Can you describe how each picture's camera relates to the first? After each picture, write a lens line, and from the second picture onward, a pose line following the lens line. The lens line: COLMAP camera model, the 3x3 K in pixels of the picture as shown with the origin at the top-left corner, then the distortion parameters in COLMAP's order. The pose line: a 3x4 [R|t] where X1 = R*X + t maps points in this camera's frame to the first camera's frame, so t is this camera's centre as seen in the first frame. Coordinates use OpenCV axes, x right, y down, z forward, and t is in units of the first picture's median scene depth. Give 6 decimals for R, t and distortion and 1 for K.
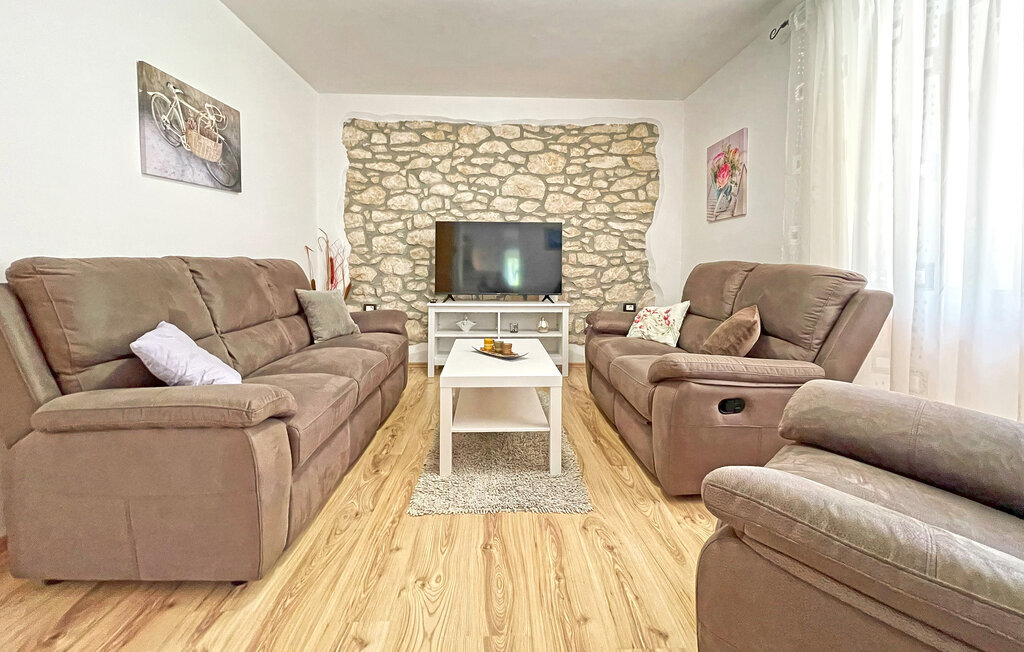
lens RADIAL K [[419.6, 0, 513.7], [0, 419.6, 276.1], [0, 0, 1]] dist [-0.002436, 0.000085]
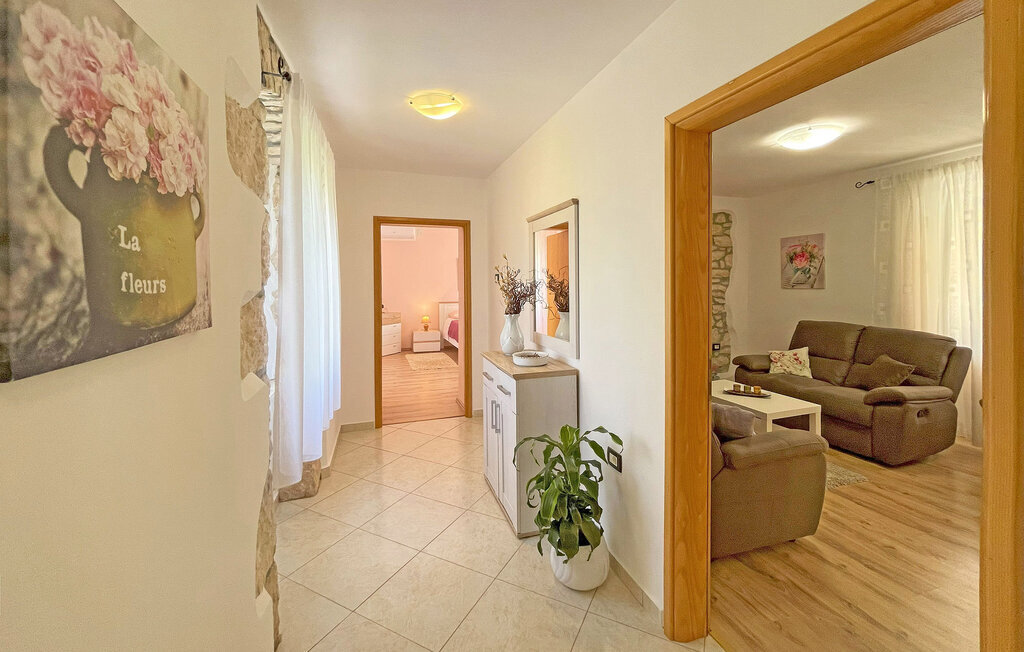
lens RADIAL K [[419.6, 0, 516.1], [0, 419.6, 289.3], [0, 0, 1]] dist [-0.002436, 0.000085]
pose [[0.960285, -0.014793, 0.278629, -0.727910], [0.018651, 0.999763, -0.011200, -0.109308], [-0.278398, 0.015952, 0.960333, -0.130453]]
